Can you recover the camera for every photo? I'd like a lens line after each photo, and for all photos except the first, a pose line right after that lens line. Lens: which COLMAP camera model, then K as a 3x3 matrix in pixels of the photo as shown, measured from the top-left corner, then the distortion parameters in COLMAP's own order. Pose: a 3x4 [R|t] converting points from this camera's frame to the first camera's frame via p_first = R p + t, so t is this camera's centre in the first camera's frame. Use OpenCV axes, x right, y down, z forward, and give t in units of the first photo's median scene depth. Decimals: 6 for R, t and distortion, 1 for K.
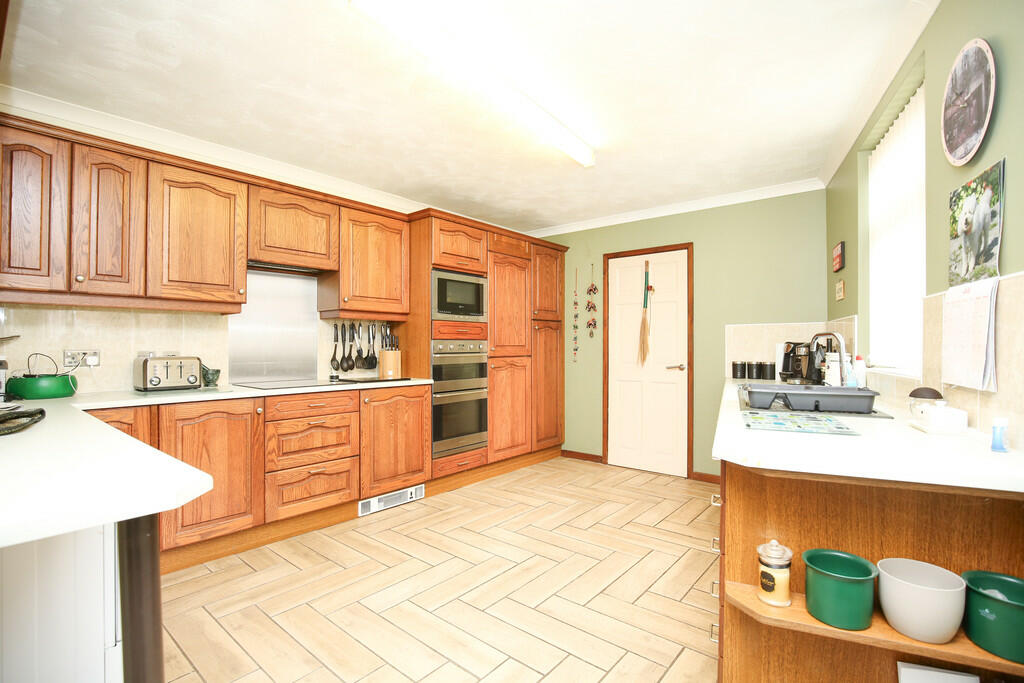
lens RADIAL K [[477.4, 0, 512.0], [0, 477.4, 341.5], [0, 0, 1]] dist [-0.001916, -0.000350]
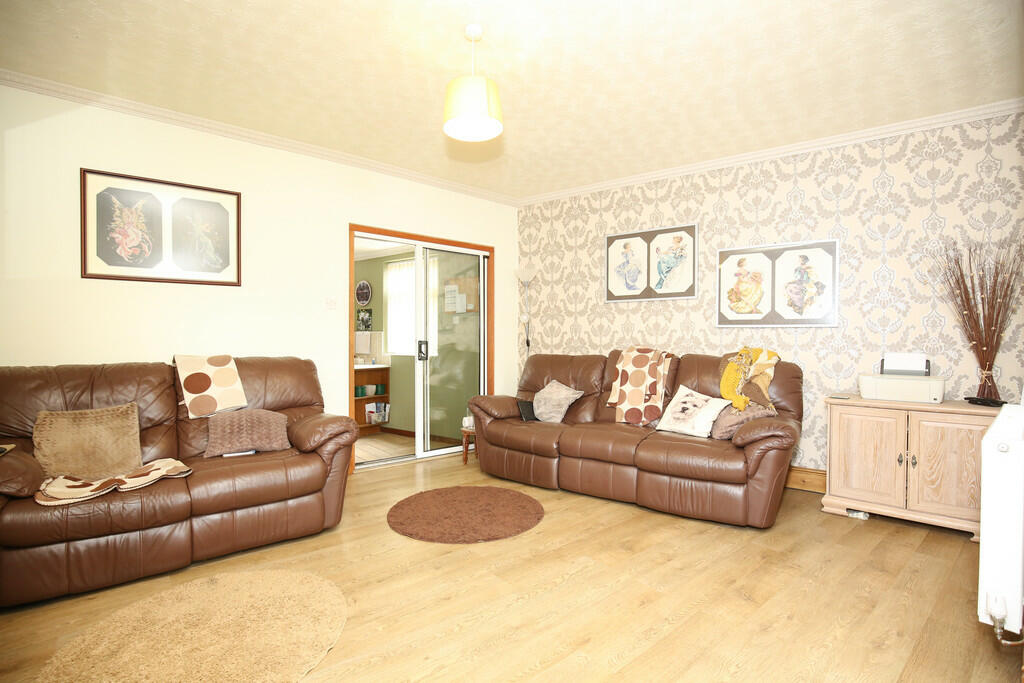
lens RADIAL K [[467.9, 0, 512.0], [0, 467.9, 341.5], [0, 0, 1]] dist [-0.025083, 0.000104]
pose [[0.188539, -0.001644, 0.982064, -1.095756], [-0.009766, 0.999946, 0.003549, -0.018036], [-0.982017, -0.010260, 0.188513, -0.436029]]
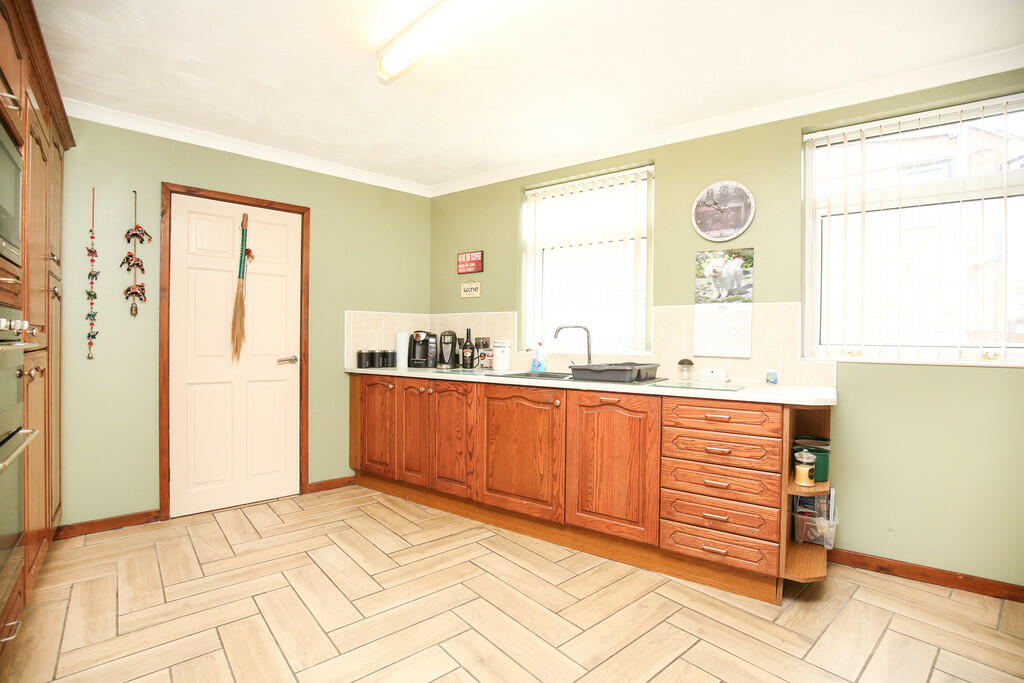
lens RADIAL K [[469.7, 0, 516.5], [0, 469.7, 343.6], [0, 0, 1]] dist [-0.021608, 0.000314]
pose [[0.170802, -0.005621, 0.985289, -0.356187], [-0.018726, 0.999785, 0.008950, 0.013332], [-0.985127, -0.019980, 0.170660, 0.499621]]
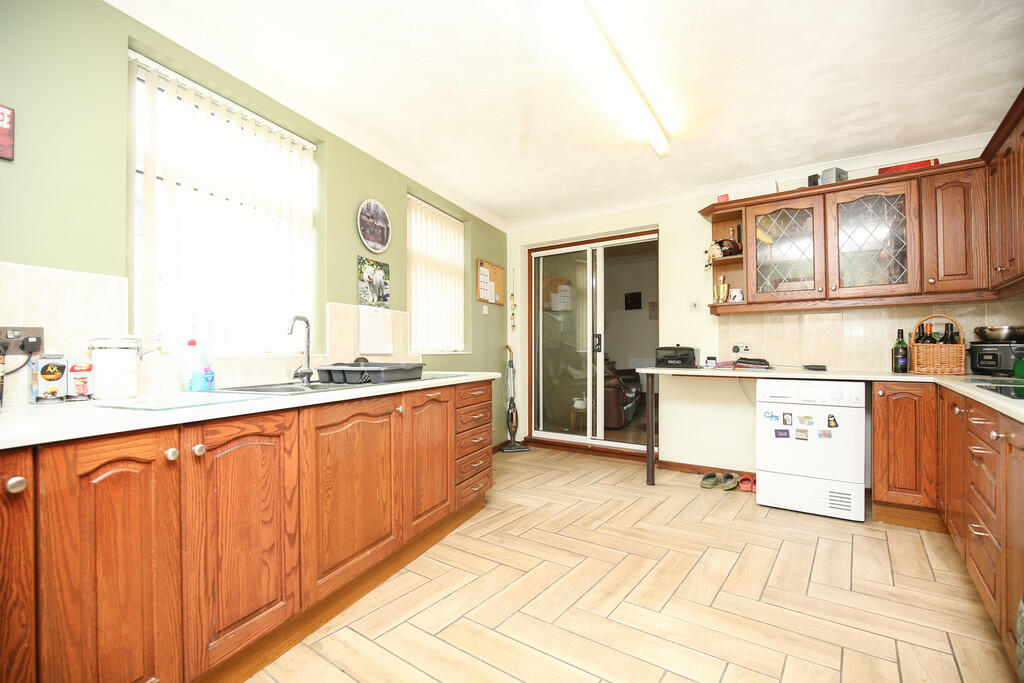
lens RADIAL K [[469.7, 0, 516.5], [0, 469.7, 343.6], [0, 0, 1]] dist [-0.021608, 0.000314]
pose [[-0.998539, -0.004983, -0.053808, 0.139018], [-0.003912, 0.999793, -0.019989, 0.029456], [0.053897, -0.019749, -0.998351, 1.071148]]
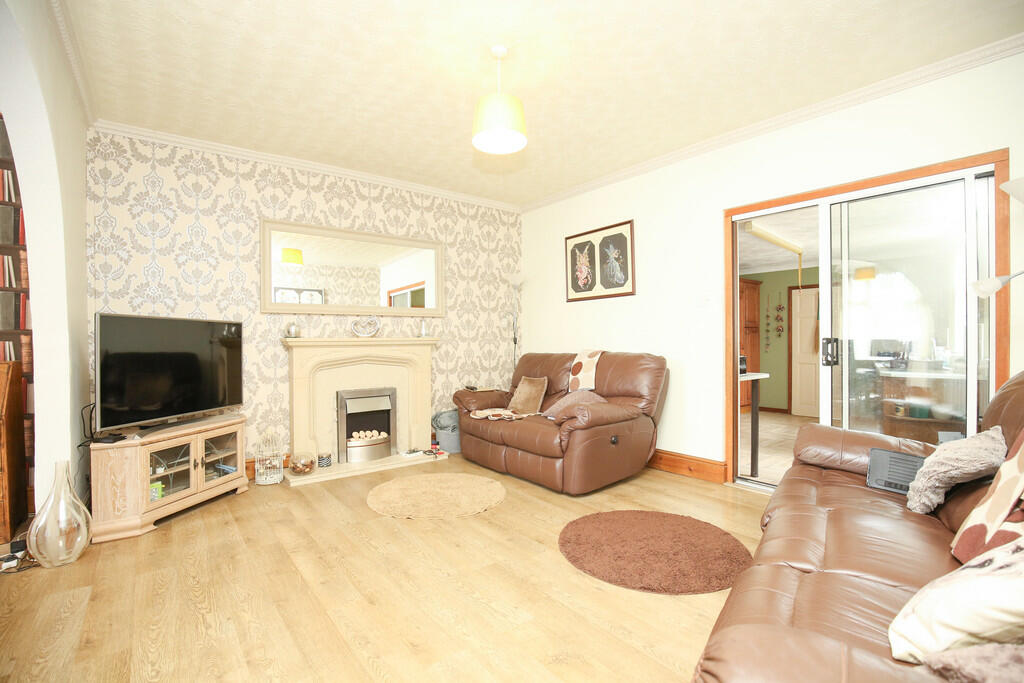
lens RADIAL K [[467.9, 0, 512.0], [0, 467.9, 341.5], [0, 0, 1]] dist [-0.025083, 0.000104]
pose [[0.977267, -0.003249, -0.211989, -0.444938], [0.005632, 0.999928, 0.010639, -0.018874], [0.211939, -0.011591, 0.977214, -0.848206]]
